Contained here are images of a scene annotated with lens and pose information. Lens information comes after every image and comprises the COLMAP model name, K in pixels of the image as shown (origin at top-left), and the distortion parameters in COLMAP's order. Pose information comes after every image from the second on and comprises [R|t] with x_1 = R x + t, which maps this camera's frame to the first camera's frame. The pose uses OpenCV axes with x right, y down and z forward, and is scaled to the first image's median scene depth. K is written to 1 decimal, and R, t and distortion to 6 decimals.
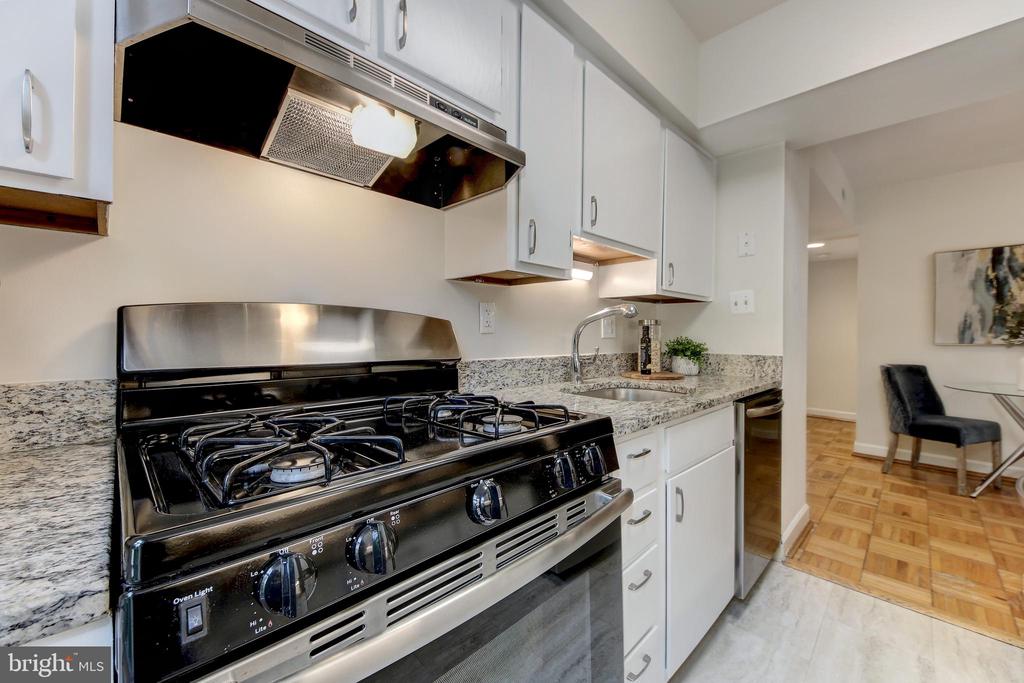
lens RADIAL K [[389.7, 0, 511.1], [0, 389.7, 338.9], [0, 0, 1]] dist [0.013151, -0.004023]
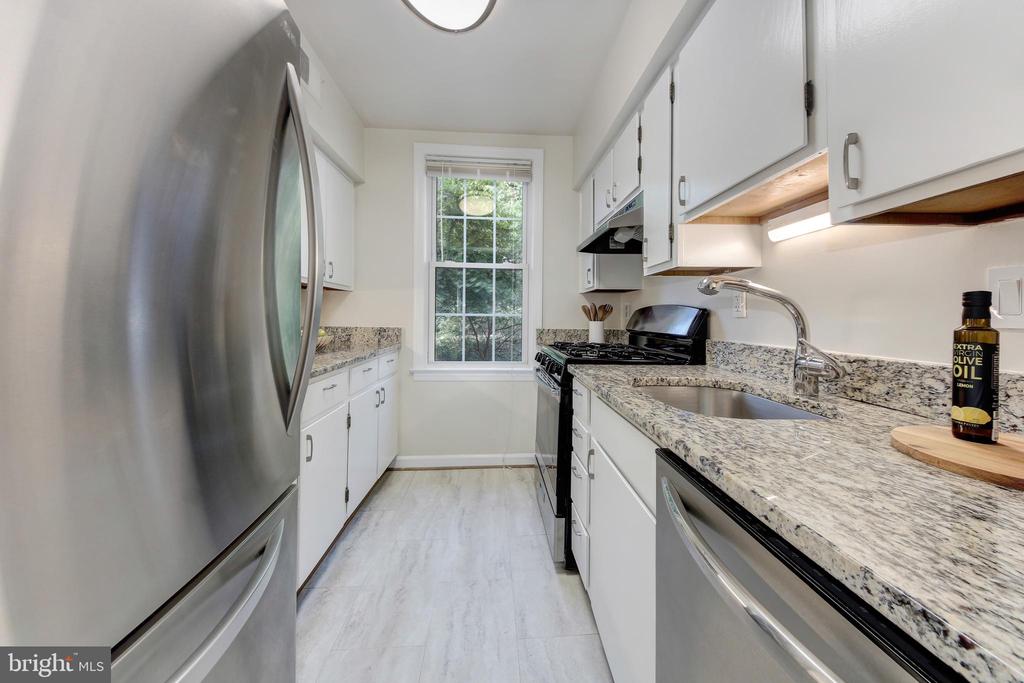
lens RADIAL K [[389.7, 0, 515.2], [0, 389.7, 317.5], [0, 0, 1]] dist [0.013151, -0.004023]
pose [[-0.663516, -0.005073, -0.748145, 1.176228], [-0.013627, 0.999893, 0.005306, -0.012805], [0.748038, 0.013715, -0.663515, 1.292852]]
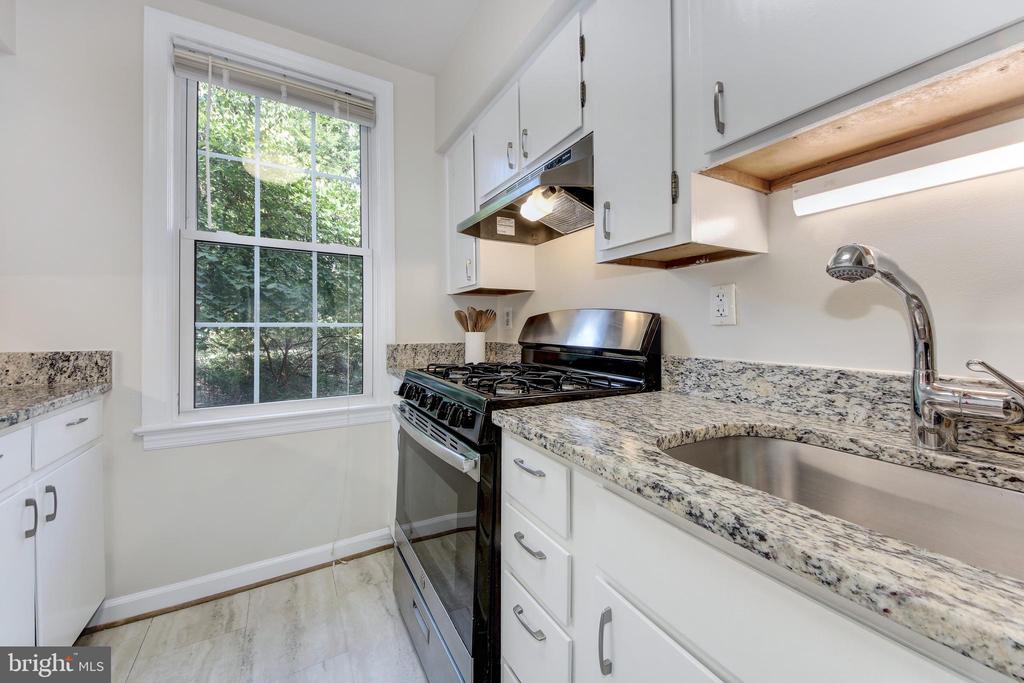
lens RADIAL K [[389.7, 0, 515.0], [0, 389.7, 324.4], [0, 0, 1]] dist [0.013151, -0.004023]
pose [[-0.251766, -0.005097, -0.967775, 0.809943], [-0.003743, 0.999984, -0.004292, -0.011529], [0.967781, 0.002542, -0.251781, 0.825998]]
